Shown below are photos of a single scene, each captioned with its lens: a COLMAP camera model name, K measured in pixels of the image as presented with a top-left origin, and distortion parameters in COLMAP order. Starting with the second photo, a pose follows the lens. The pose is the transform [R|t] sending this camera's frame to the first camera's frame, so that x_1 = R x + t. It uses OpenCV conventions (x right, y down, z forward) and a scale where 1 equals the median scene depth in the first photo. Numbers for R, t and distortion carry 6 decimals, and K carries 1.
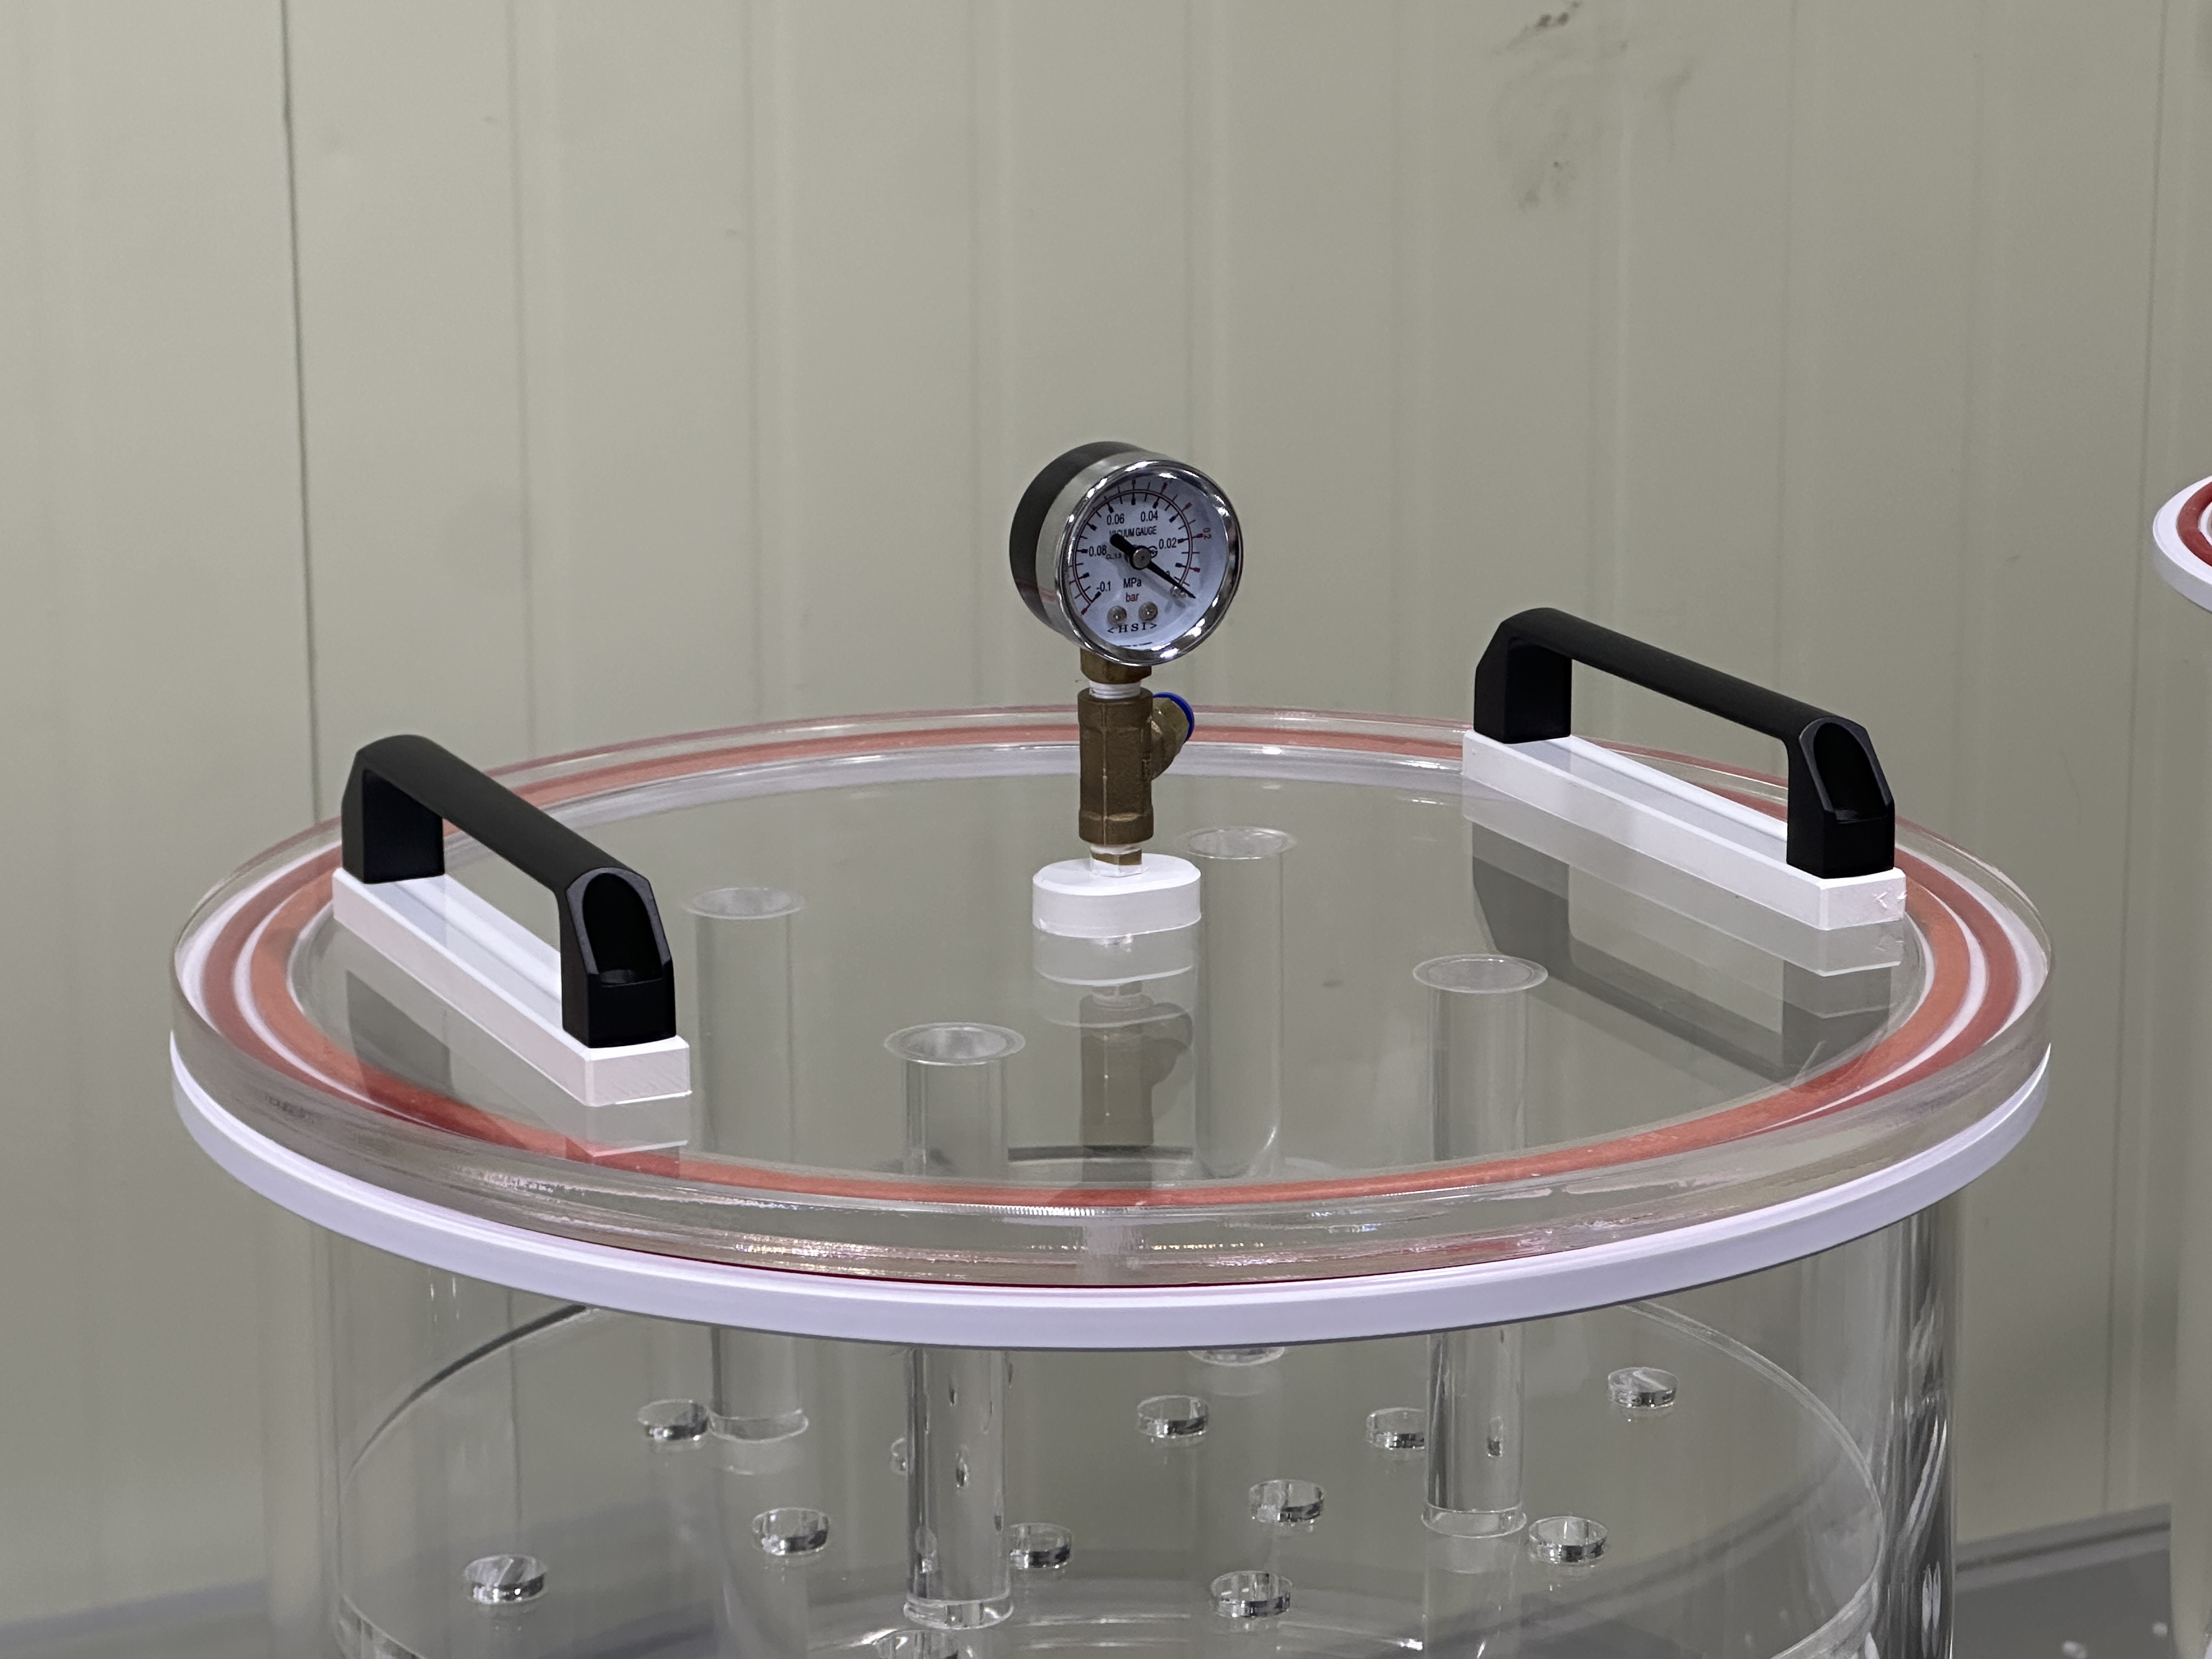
lens RADIAL K [[5804.0, 0, 1104.8], [0, 5804.0, 825.4], [0, 0, 1]] dist [-0.175954, 0.000000]
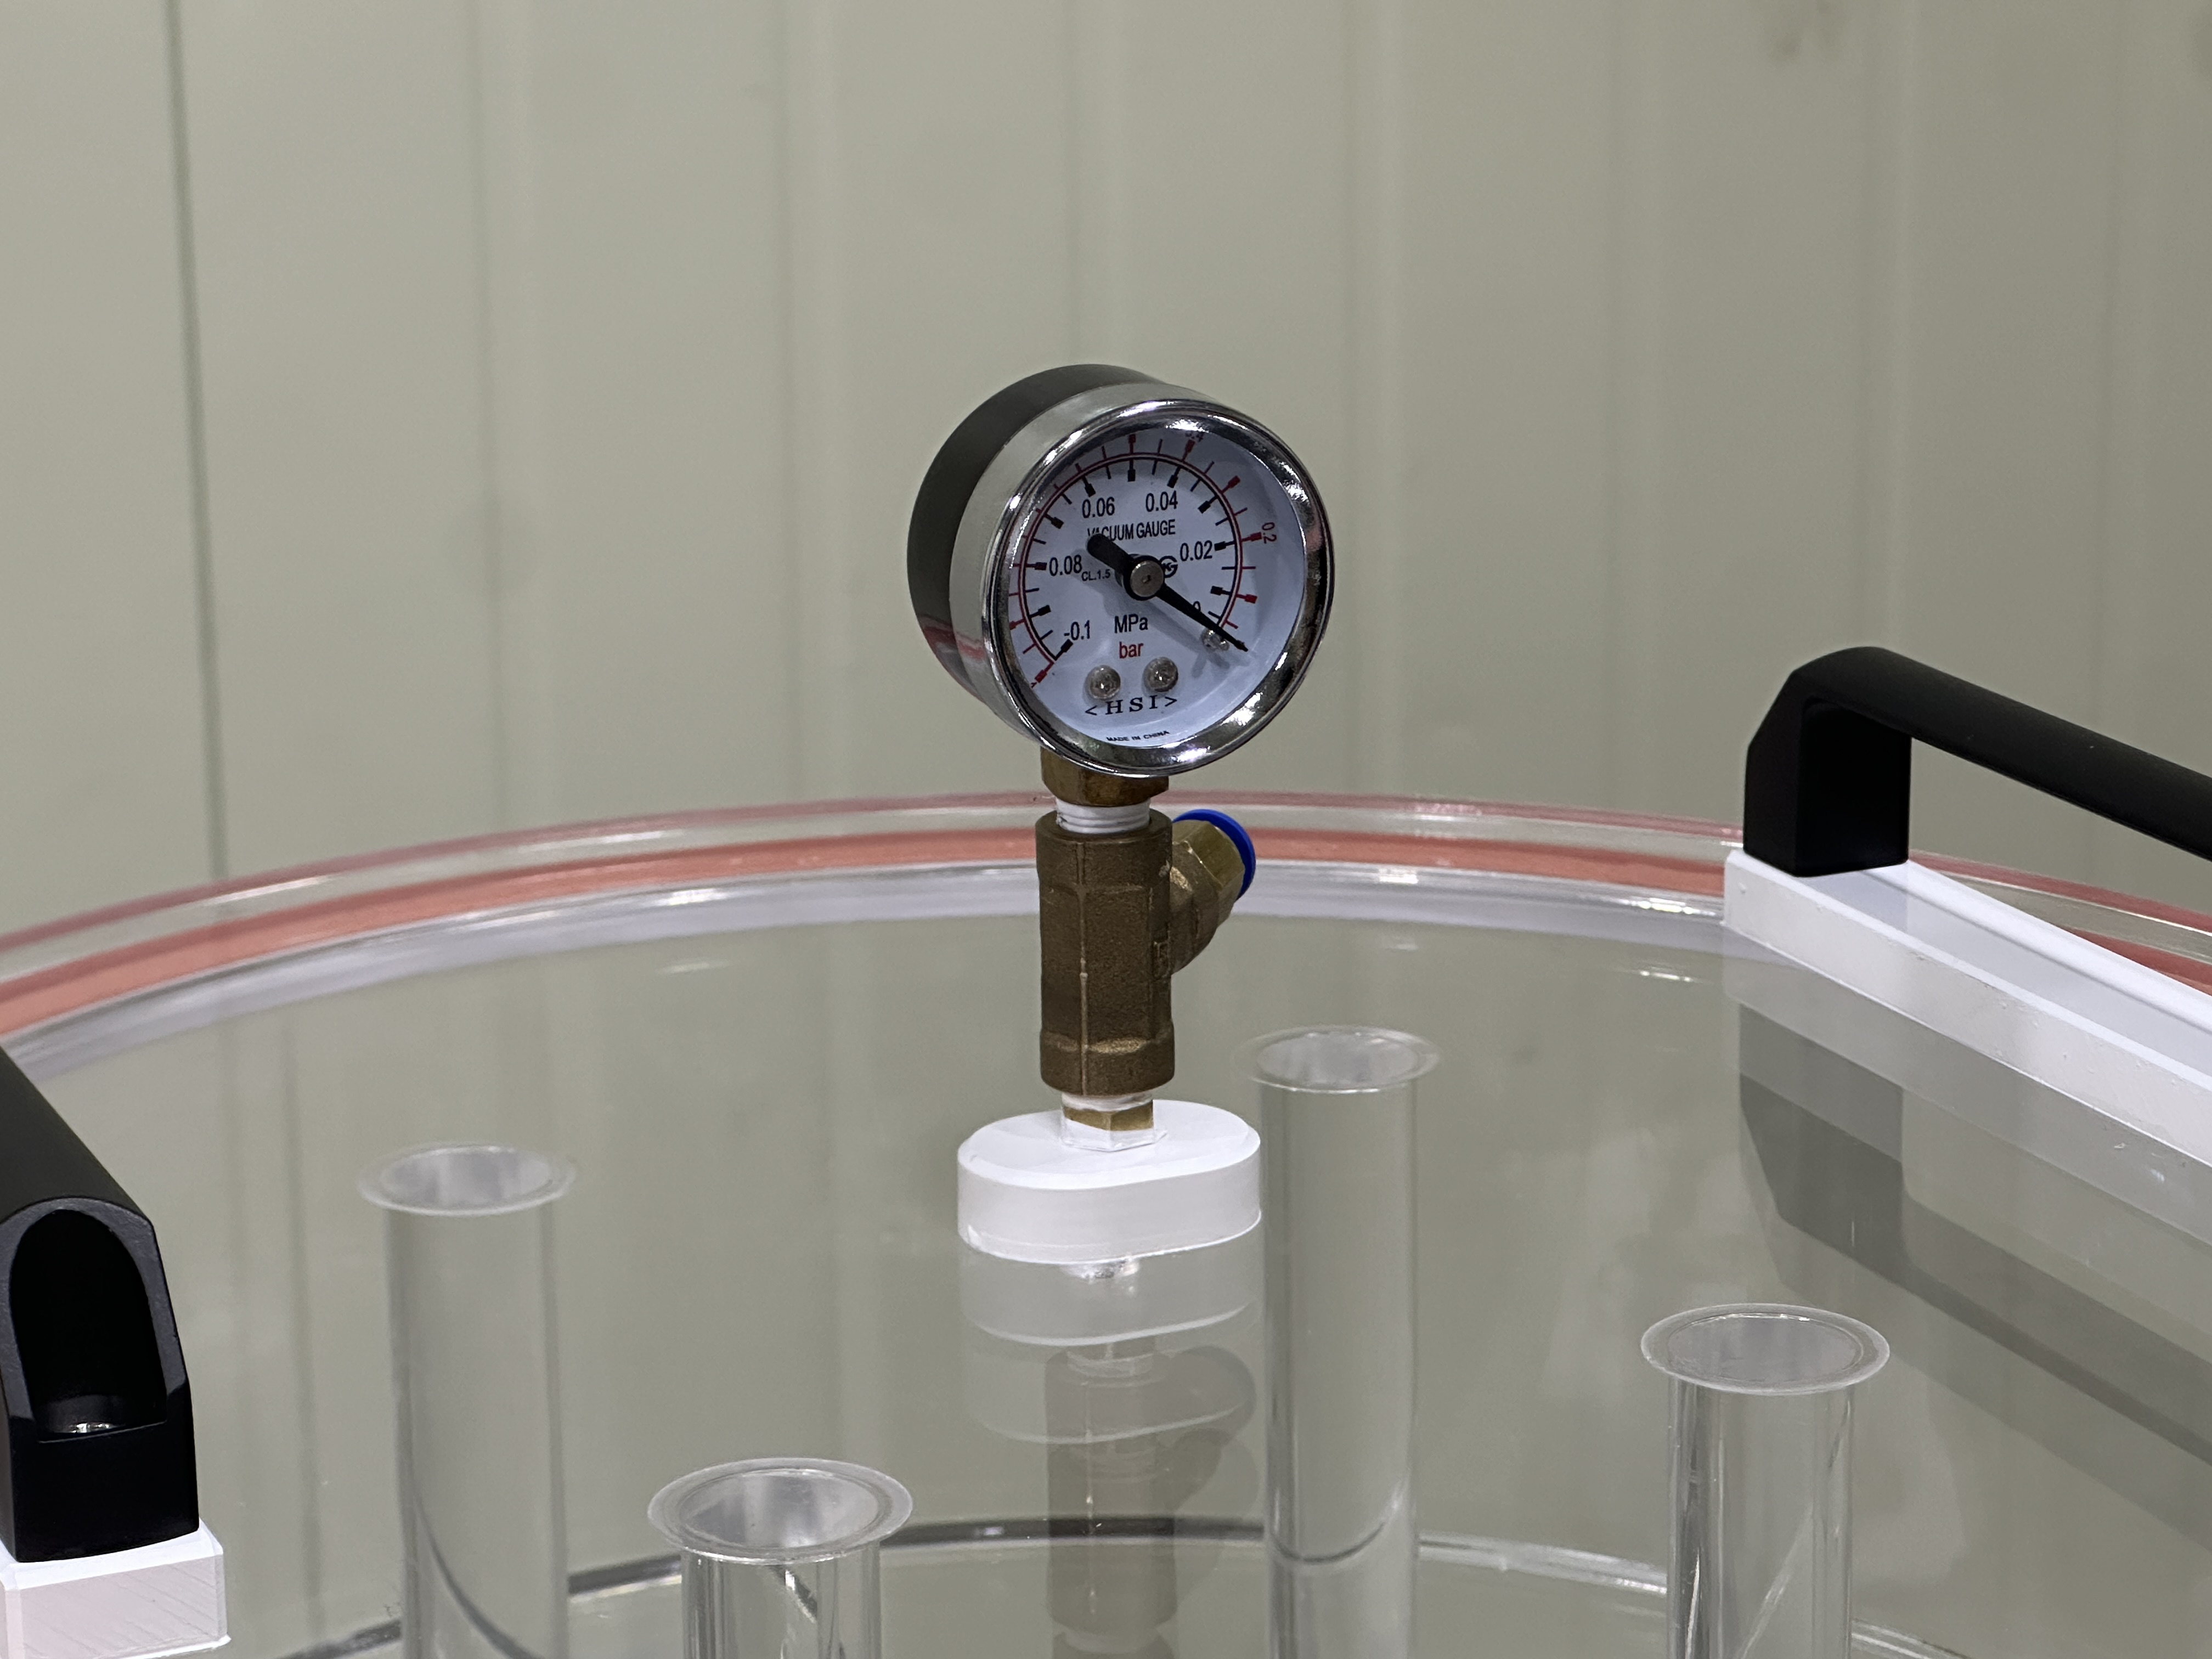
lens RADIAL K [[5713.6, 0, 1110.6], [0, 5713.6, 836.6], [0, 0, 1]] dist [-0.264350, 0.000000]
pose [[0.999306, 0.001953, -0.037195, 0.022579], [-0.001363, 0.999873, 0.015878, -0.029888], [0.037221, -0.015817, 0.999182, 0.456657]]
